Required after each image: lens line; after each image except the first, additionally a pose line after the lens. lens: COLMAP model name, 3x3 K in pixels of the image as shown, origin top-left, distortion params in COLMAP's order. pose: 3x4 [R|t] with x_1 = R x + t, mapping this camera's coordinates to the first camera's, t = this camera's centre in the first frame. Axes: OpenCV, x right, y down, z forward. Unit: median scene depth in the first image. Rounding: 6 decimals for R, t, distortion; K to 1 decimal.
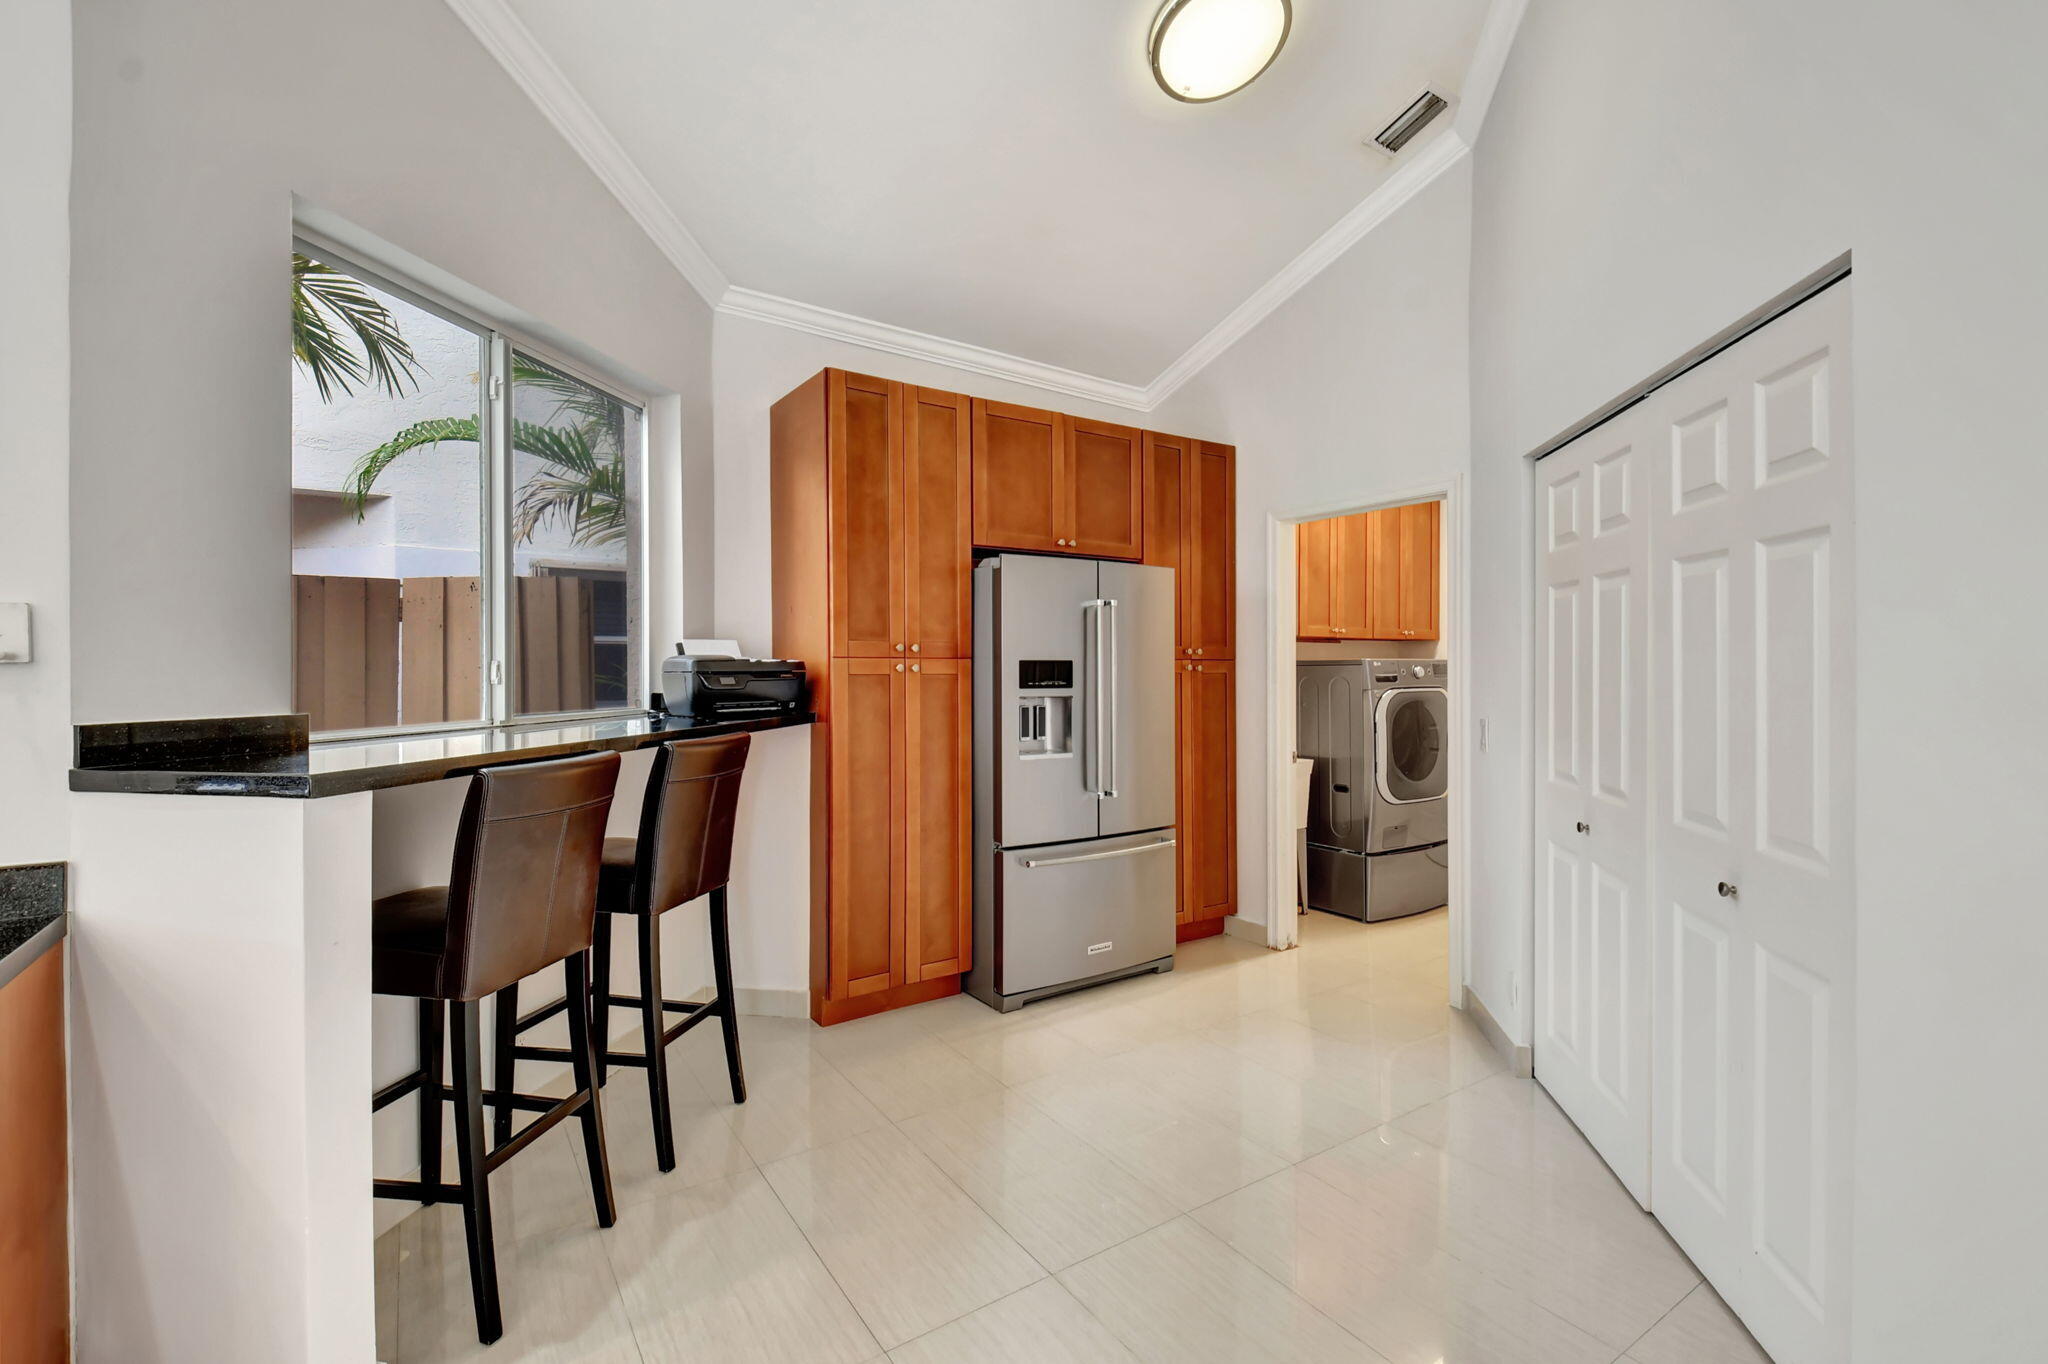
lens RADIAL K [[899.9, 0, 1013.3], [0, 899.9, 673.7], [0, 0, 1]] dist [0.021129, -0.012081]
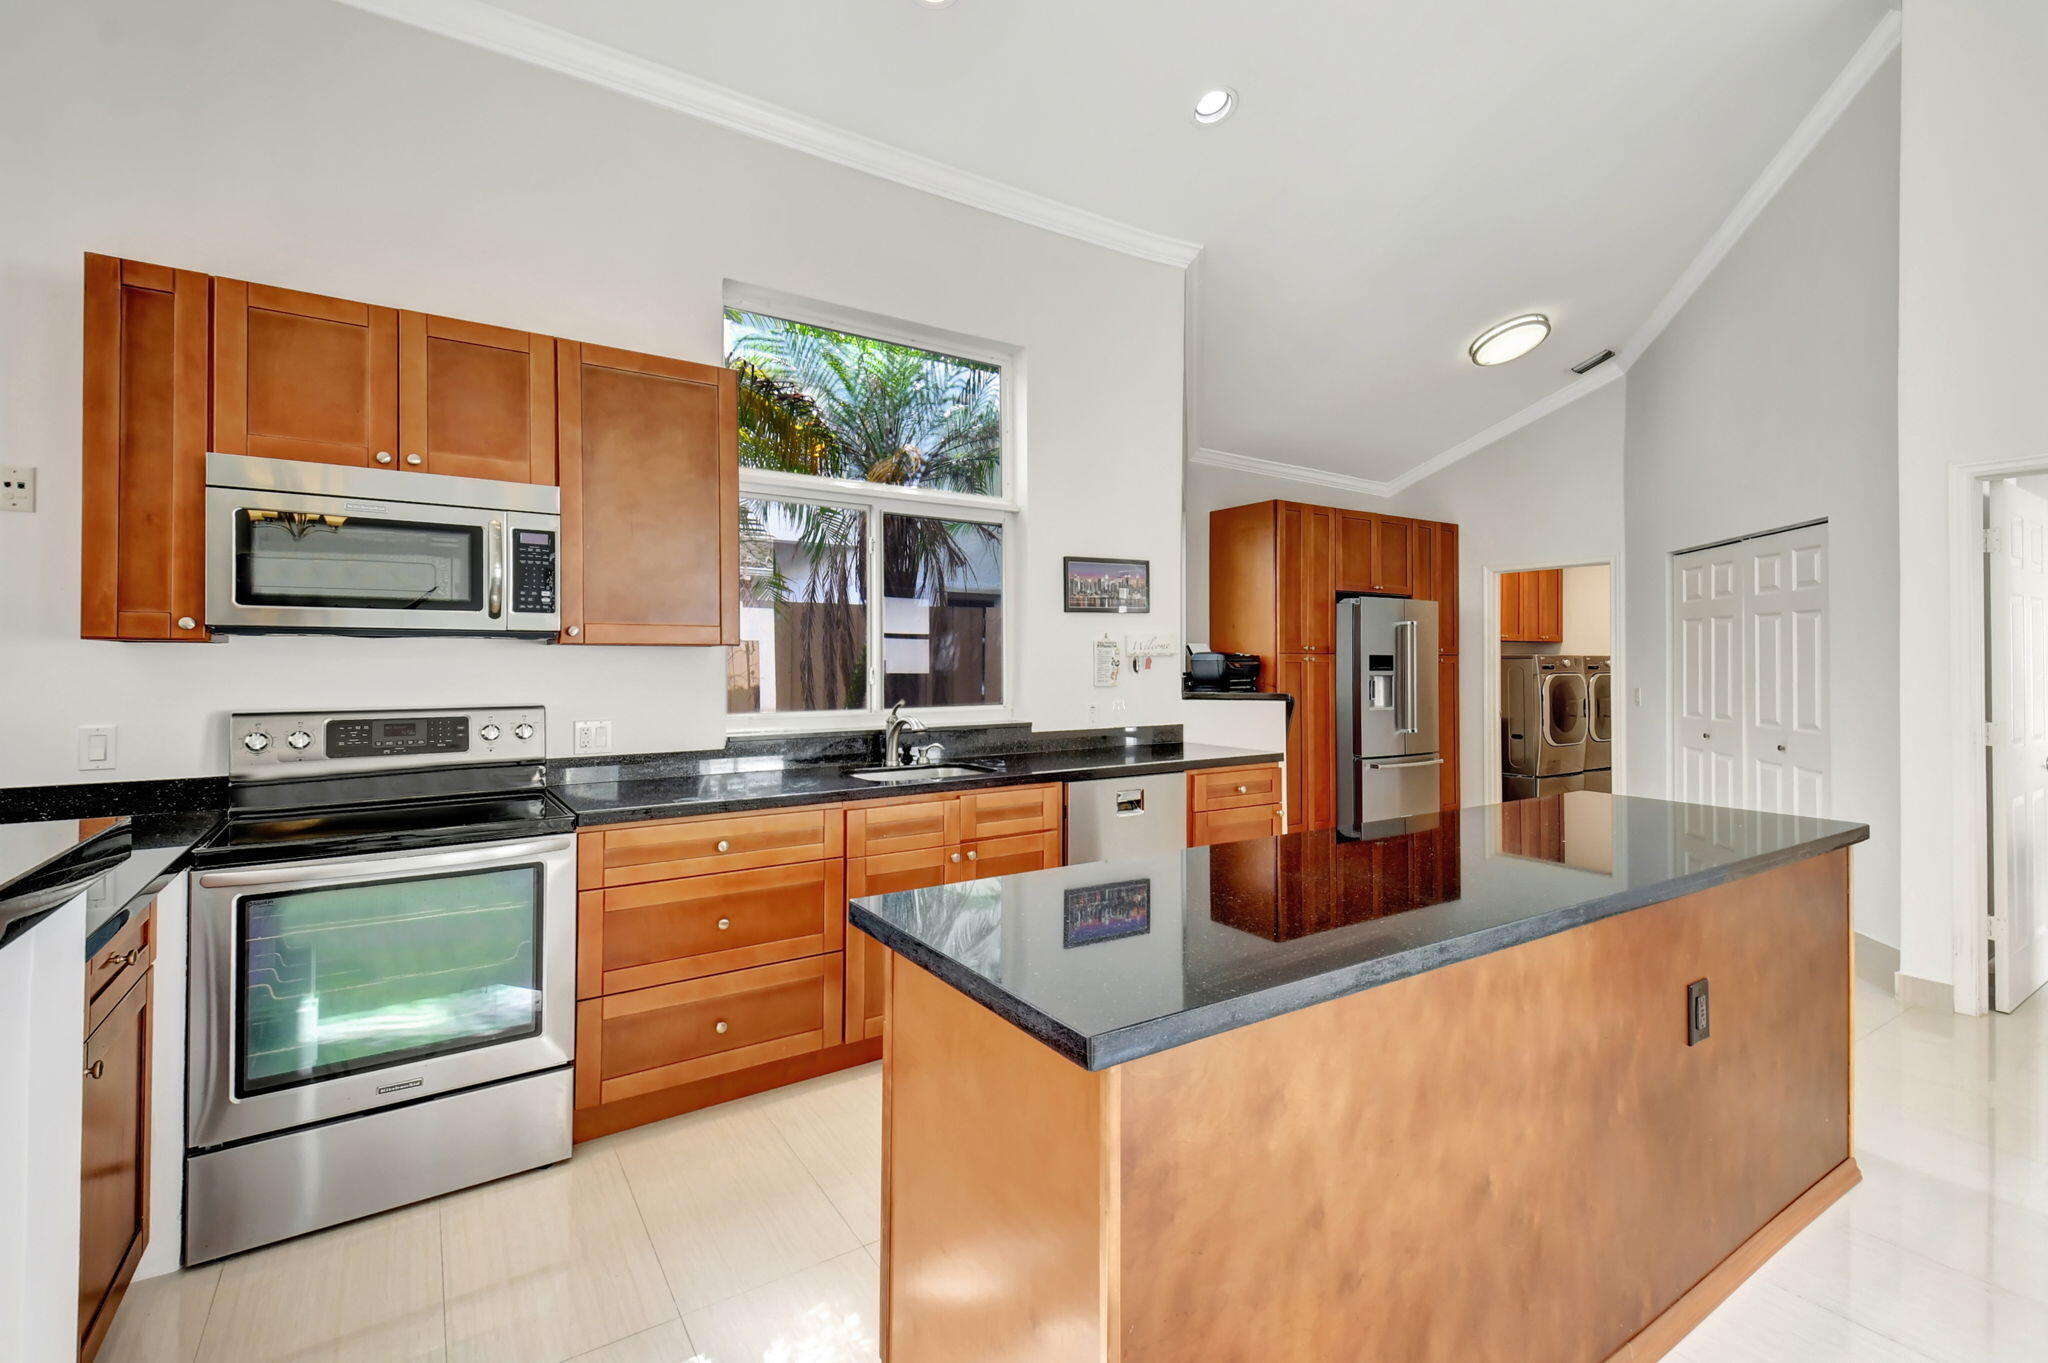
lens RADIAL K [[903.8, 0, 1031.3], [0, 903.8, 657.6], [0, 0, 1]] dist [0.072588, -0.011747]
pose [[0.999962, 0.004417, 0.007503, -0.672315], [-0.004343, 0.999943, -0.009802, 0.010808], [-0.007546, 0.009769, 0.999924, -0.817715]]
